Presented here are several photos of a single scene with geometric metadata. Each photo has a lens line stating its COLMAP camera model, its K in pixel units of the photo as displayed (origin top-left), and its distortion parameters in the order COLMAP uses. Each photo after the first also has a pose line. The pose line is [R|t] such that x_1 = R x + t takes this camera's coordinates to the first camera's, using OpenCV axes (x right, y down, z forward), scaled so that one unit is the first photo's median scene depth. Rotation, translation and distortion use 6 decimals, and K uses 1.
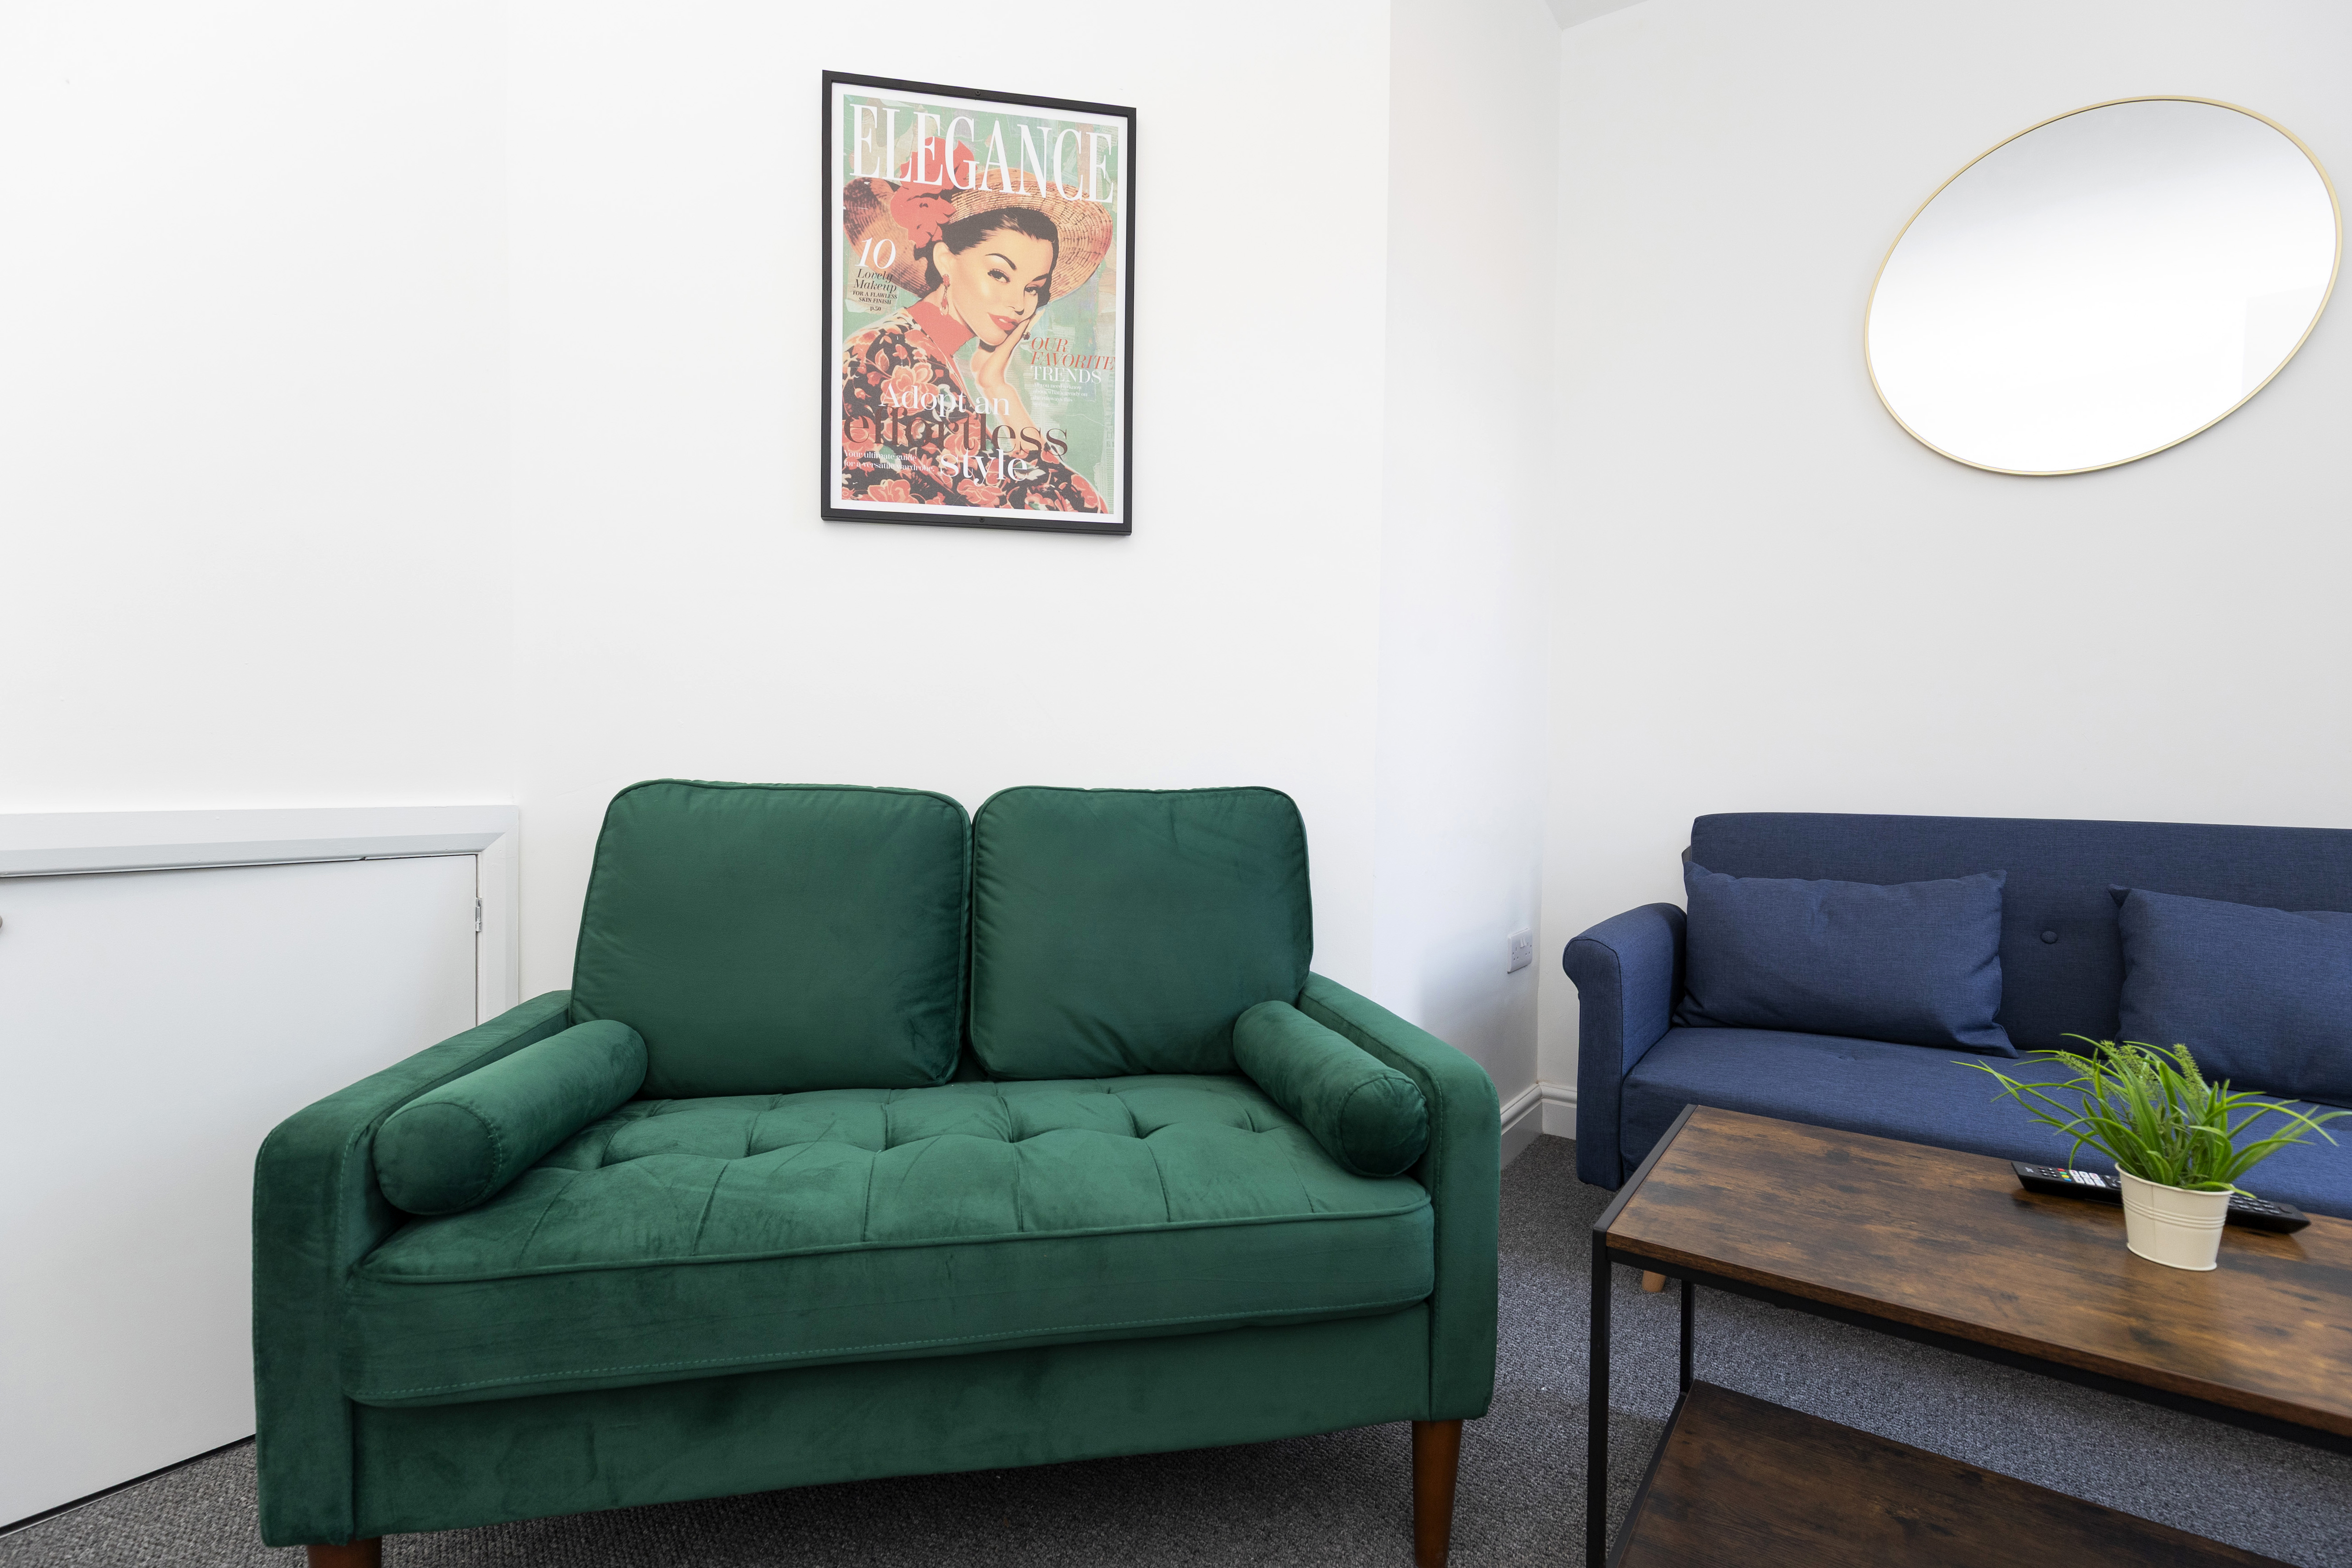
lens RADIAL K [[1063.9, 0, 1174.5], [0, 1063.9, 792.8], [0, 0, 1]] dist [0.005287, 0.000151]
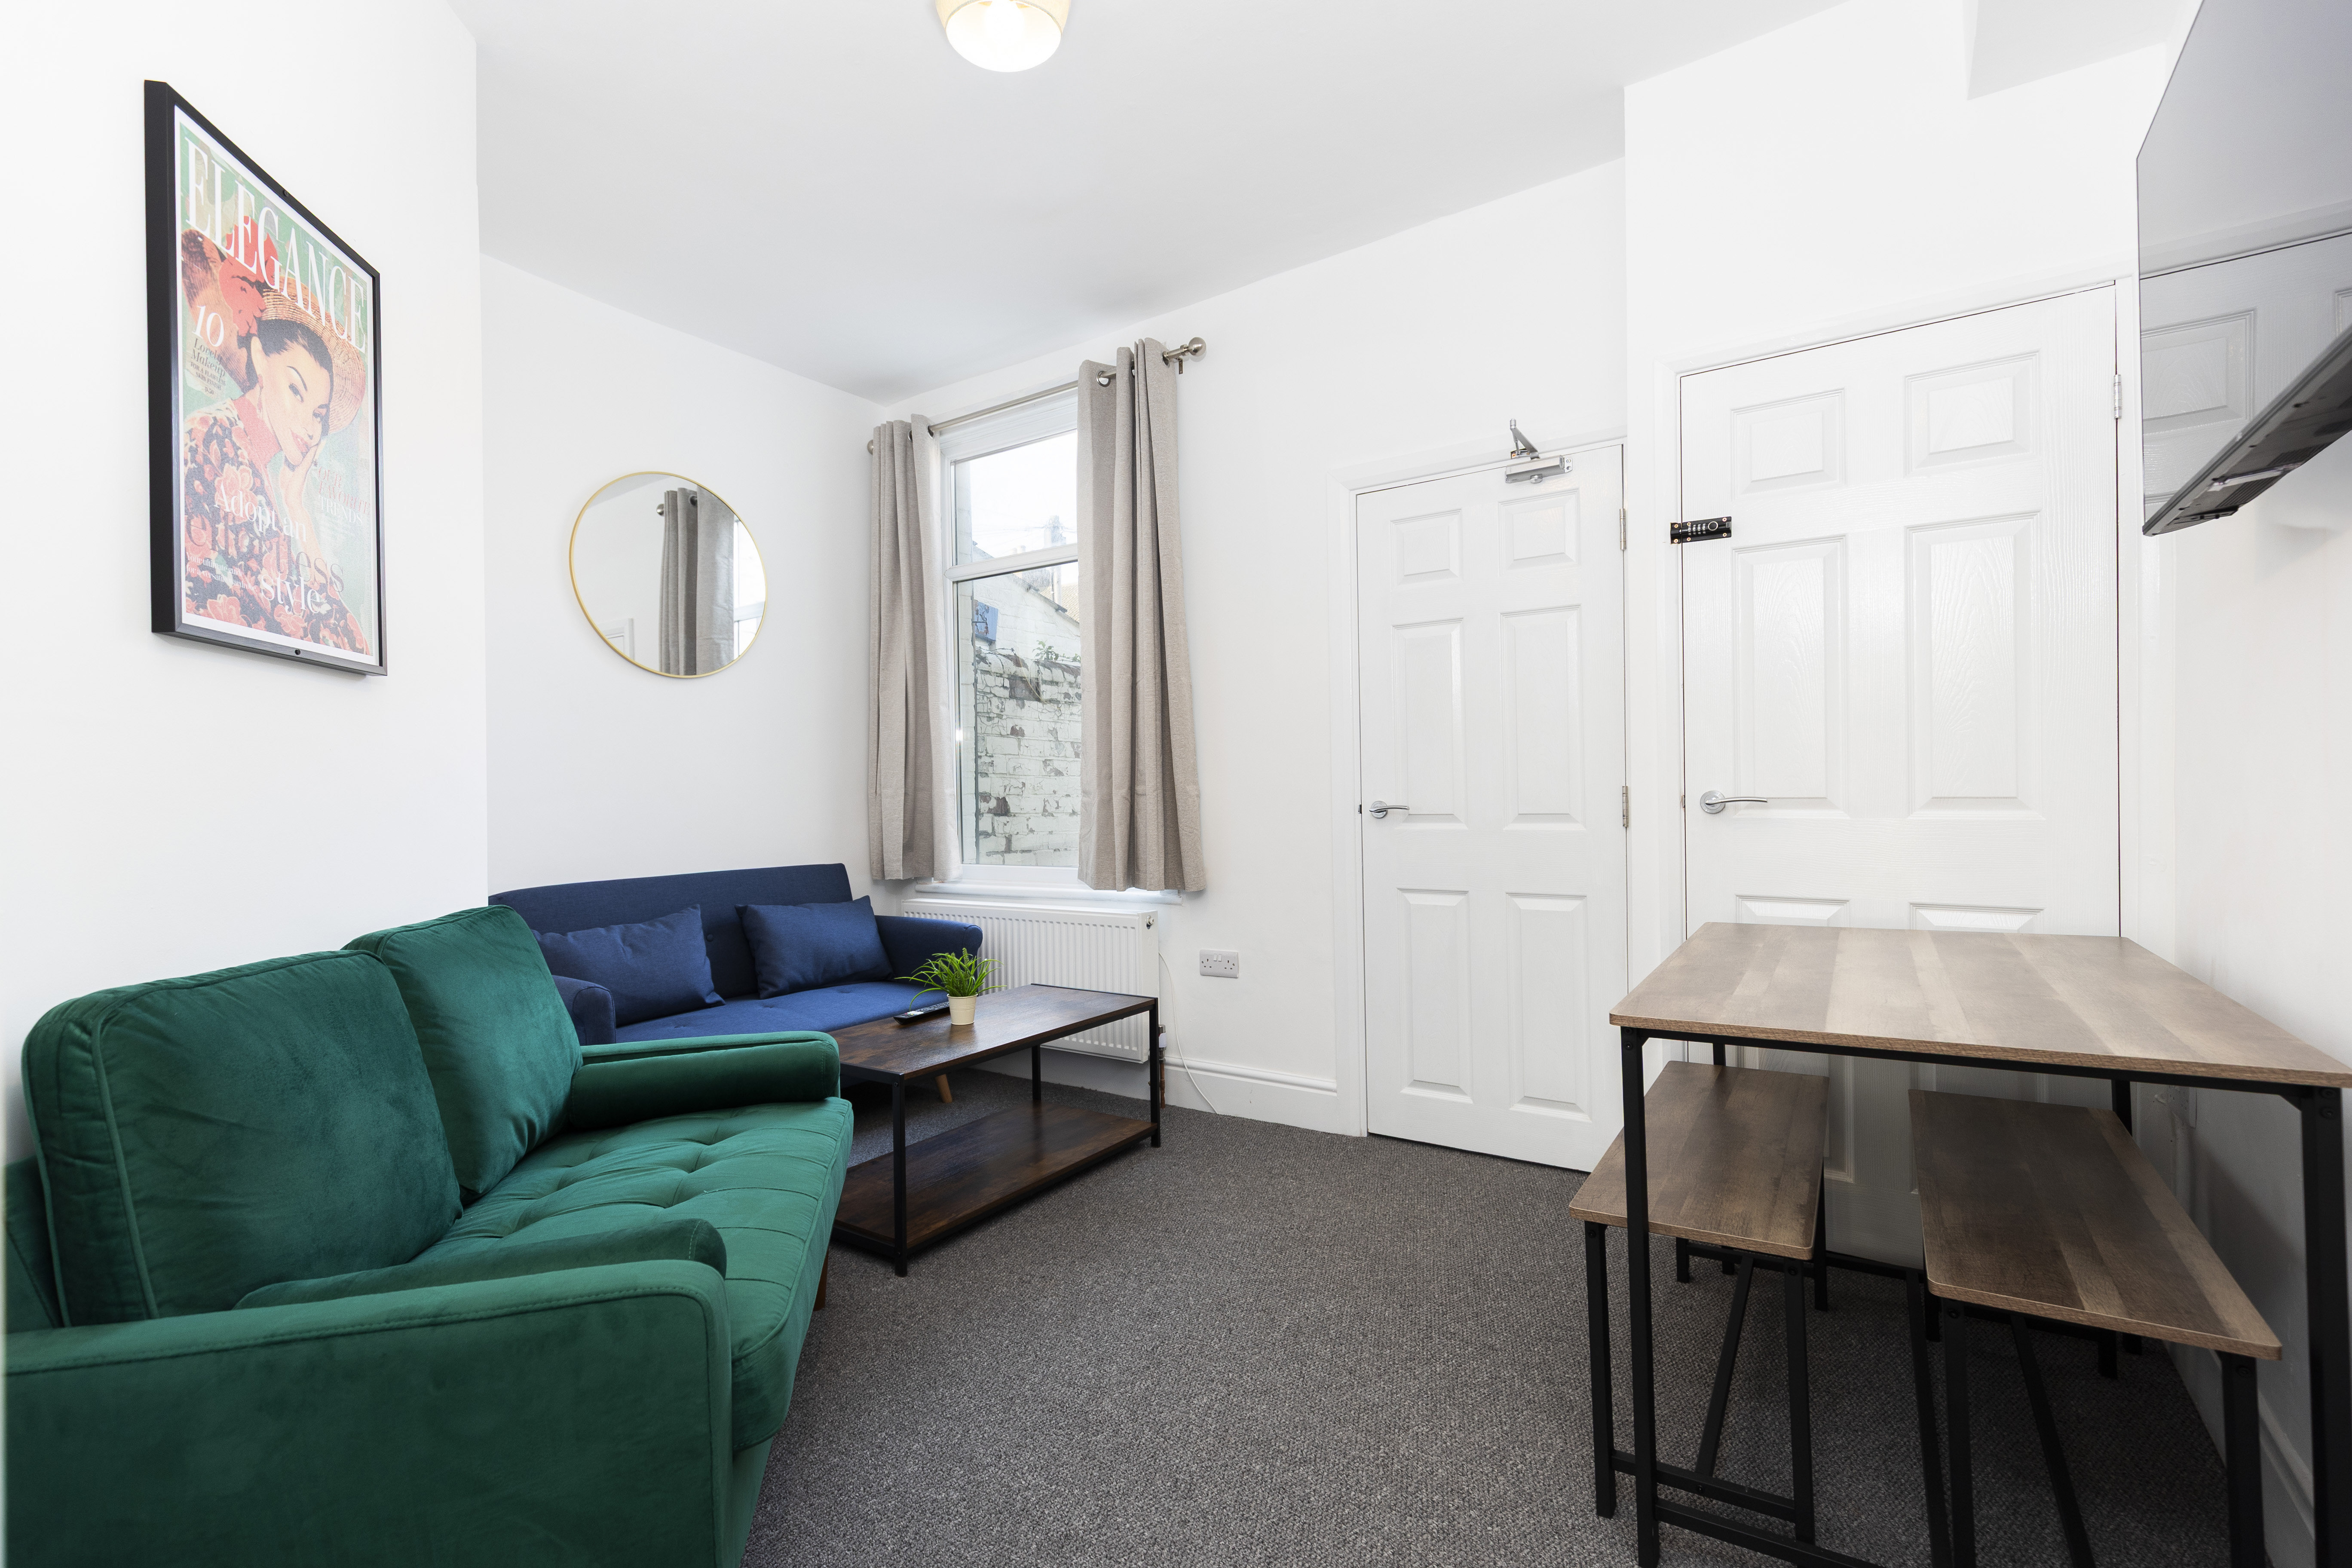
lens RADIAL K [[1064.0, 0, 1172.5], [0, 1064.0, 778.5], [0, 0, 1]] dist [0.005287, 0.000151]
pose [[-0.024742, 0.000559, 0.999694, -1.129696], [0.038002, 0.999278, 0.000382, -0.119473], [-0.998971, 0.037999, -0.024746, 0.271788]]
